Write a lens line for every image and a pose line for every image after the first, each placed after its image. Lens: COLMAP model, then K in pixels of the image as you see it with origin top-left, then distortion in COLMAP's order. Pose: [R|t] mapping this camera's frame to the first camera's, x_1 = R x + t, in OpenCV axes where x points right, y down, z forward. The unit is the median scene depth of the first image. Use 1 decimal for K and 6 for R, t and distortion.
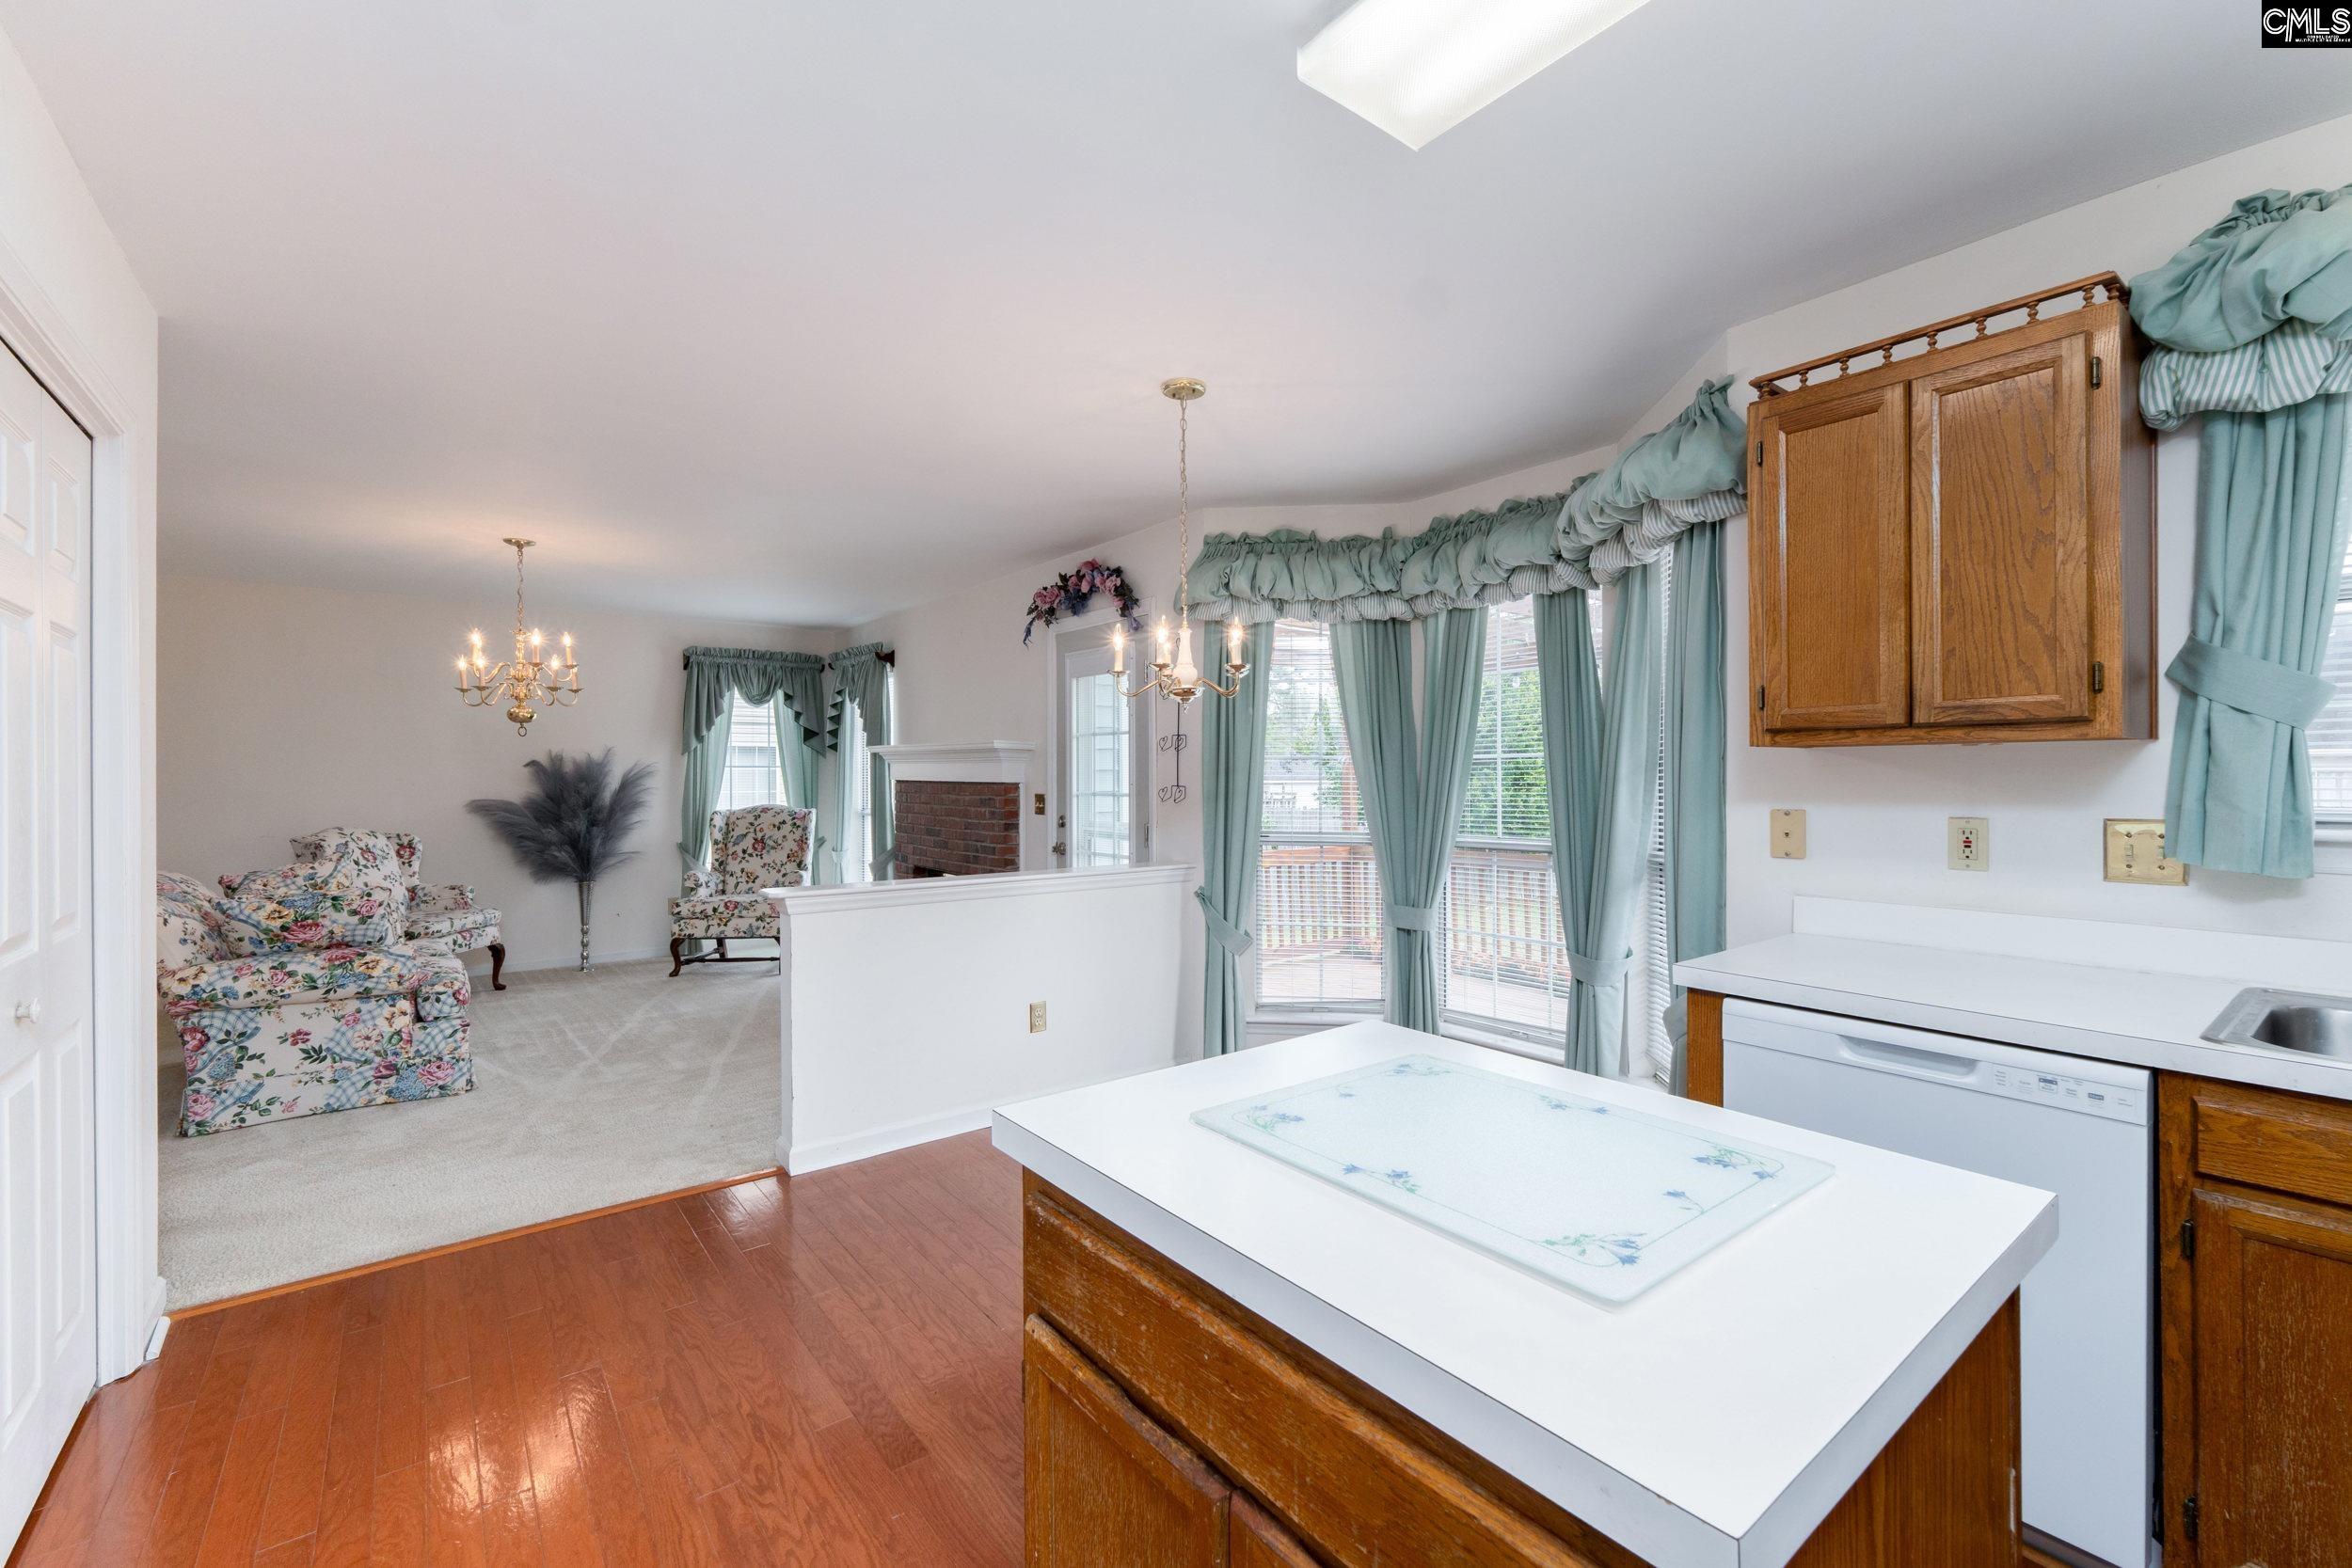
lens RADIAL K [[993.0, 0, 1184.9], [0, 993.0, 779.7], [0, 0, 1]] dist [0.007022, -0.001354]
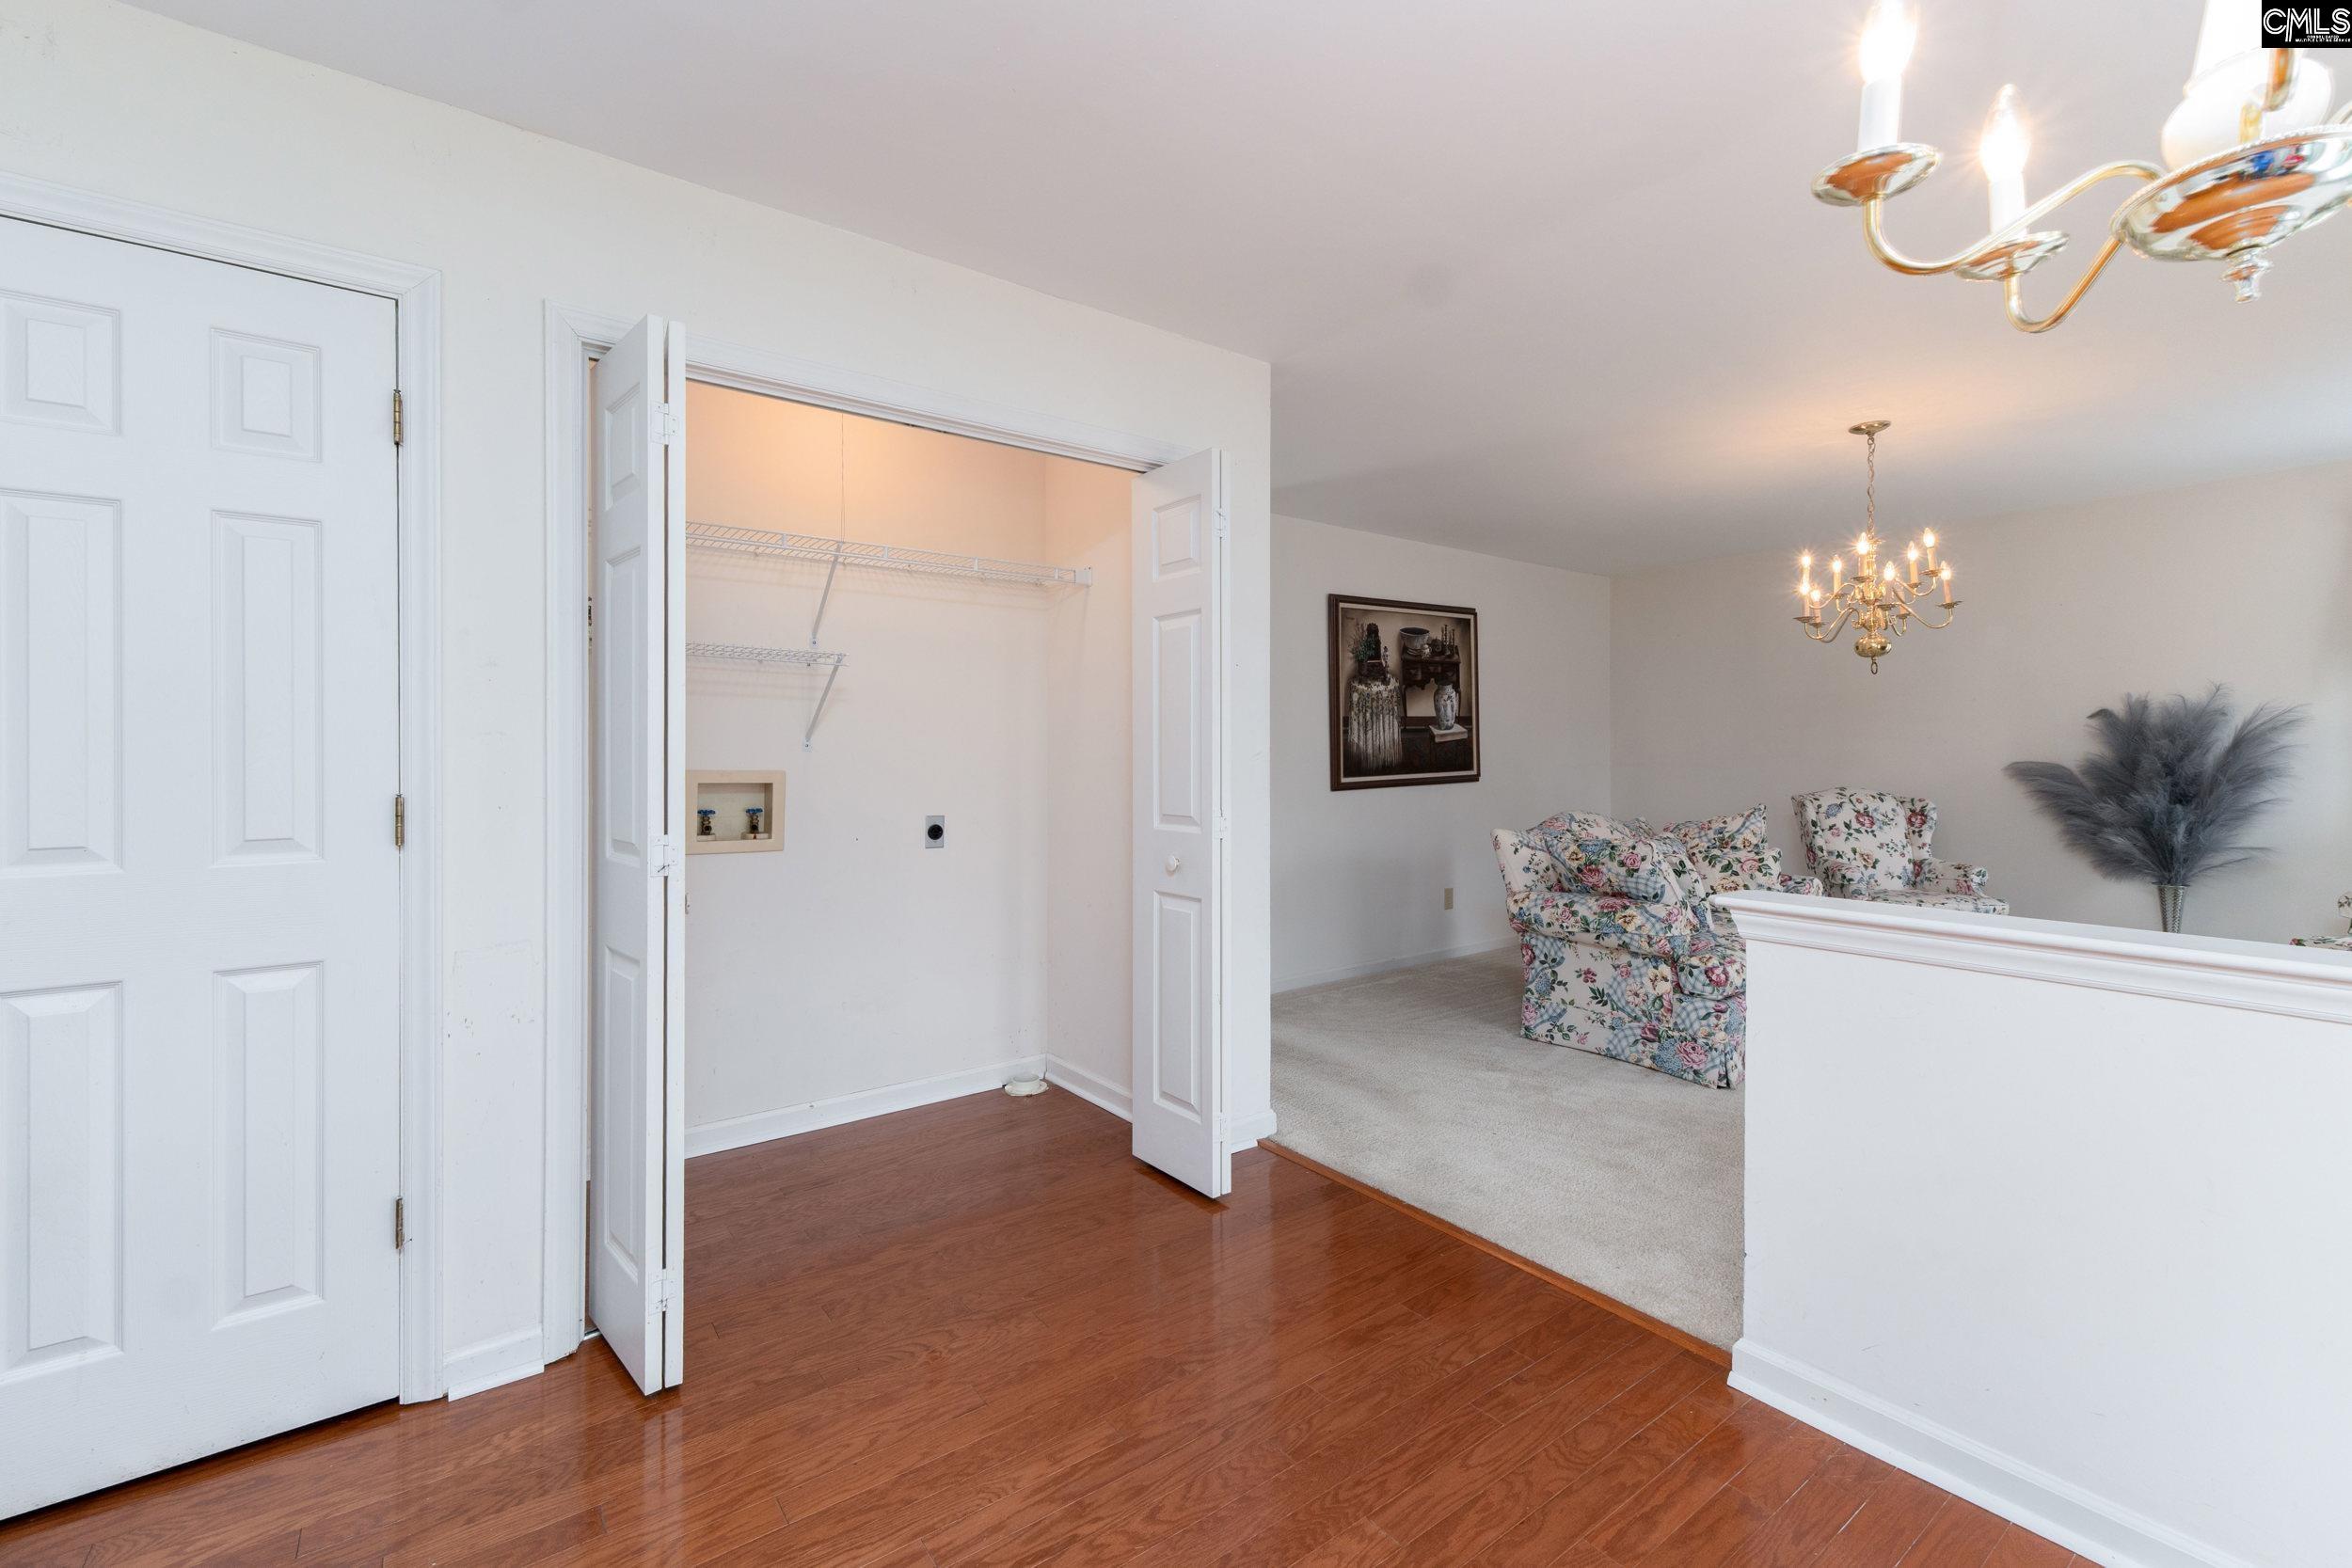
lens RADIAL K [[993.0, 0, 1177.5], [0, 993.0, 753.8], [0, 0, 1]] dist [0.007022, -0.001354]
pose [[-0.026895, 0.002225, -0.999636, 0.163234], [-0.002197, 0.999995, 0.002285, 0.021897], [0.999636, 0.002257, -0.026890, 0.568906]]
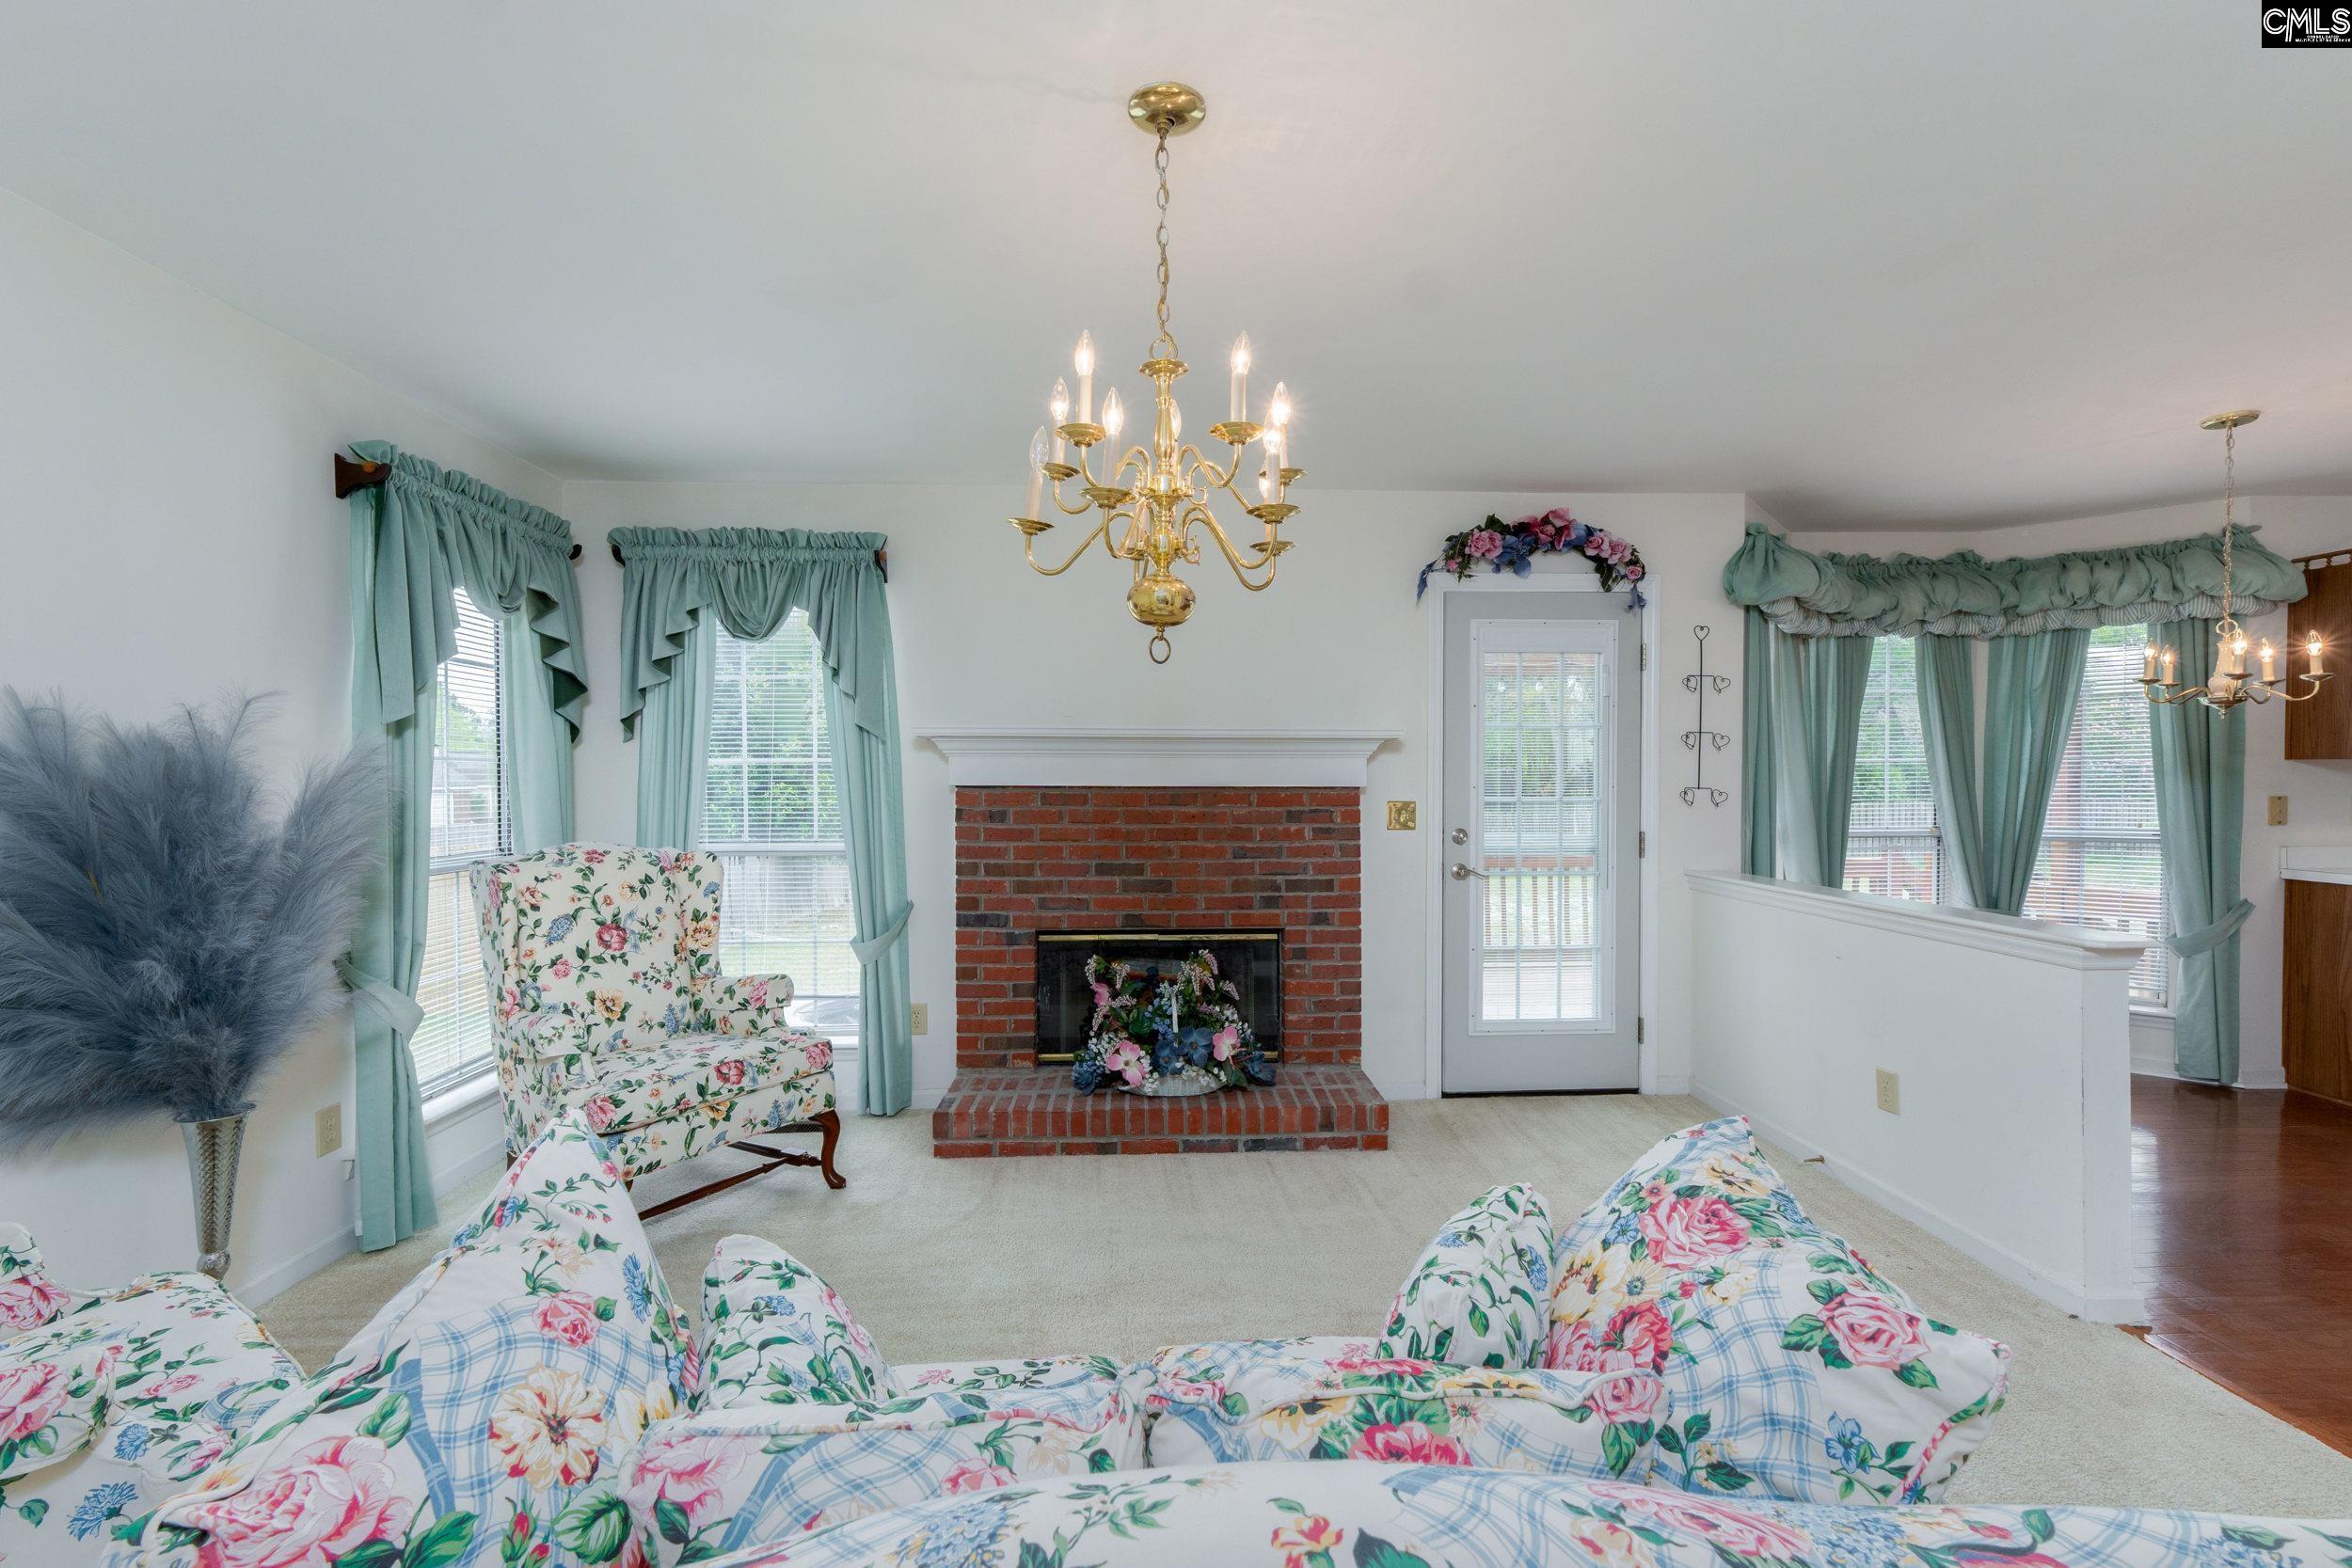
lens RADIAL K [[993.0, 0, 1170.3], [0, 993.0, 800.0], [0, 0, 1]] dist [0.007022, -0.001354]
pose [[0.581616, -0.015208, 0.813321, -1.142528], [0.006636, 0.999881, 0.013951, 0.001985], [-0.813436, -0.002717, 0.581648, 0.952891]]
